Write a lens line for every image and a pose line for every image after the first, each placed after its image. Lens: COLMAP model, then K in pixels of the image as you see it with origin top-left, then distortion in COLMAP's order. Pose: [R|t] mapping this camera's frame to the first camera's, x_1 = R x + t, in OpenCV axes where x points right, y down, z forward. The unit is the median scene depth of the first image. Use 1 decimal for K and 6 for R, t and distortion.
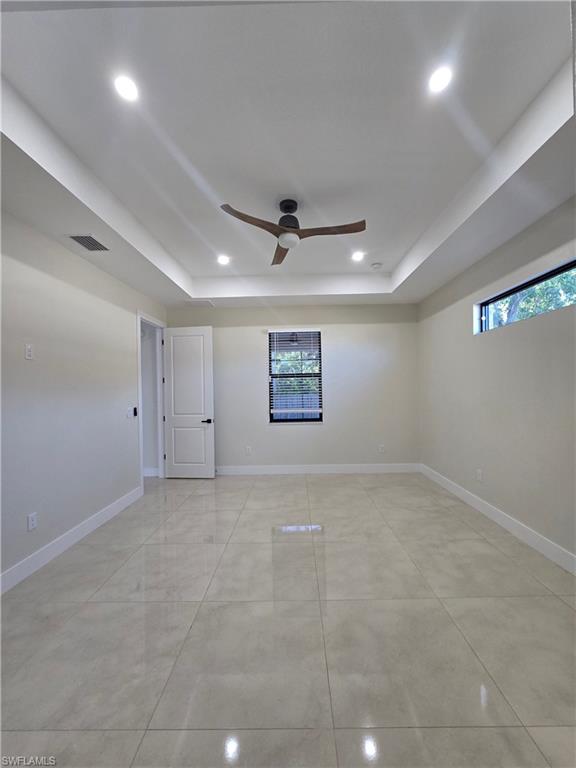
lens RADIAL K [[314.0, 0, 288.4], [0, 314.0, 385.5], [0, 0, 1]] dist [-0.004634, 0.001721]
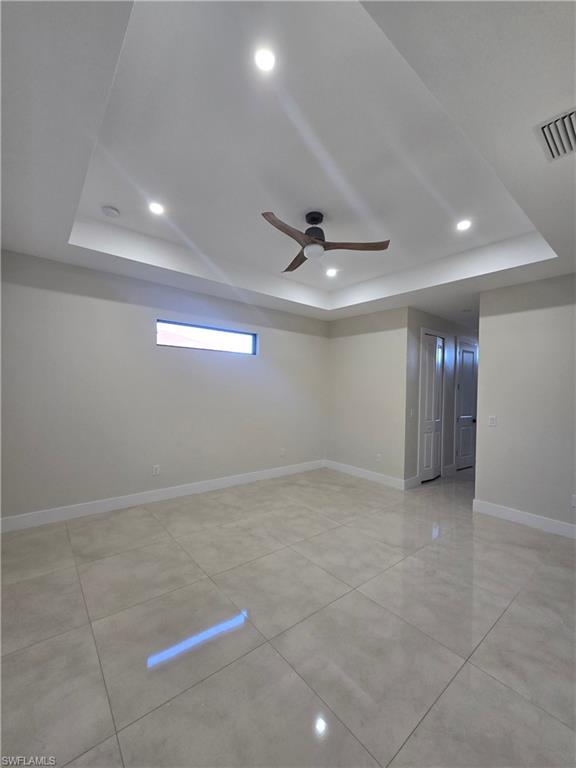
lens RADIAL K [[314.0, 0, 289.1], [0, 314.0, 385.7], [0, 0, 1]] dist [-0.004634, 0.001721]
pose [[-0.649184, 0.009466, 0.760573, -0.701668], [-0.017032, 0.999491, -0.026977, -0.001256], [-0.760441, -0.030467, -0.648692, 1.657307]]
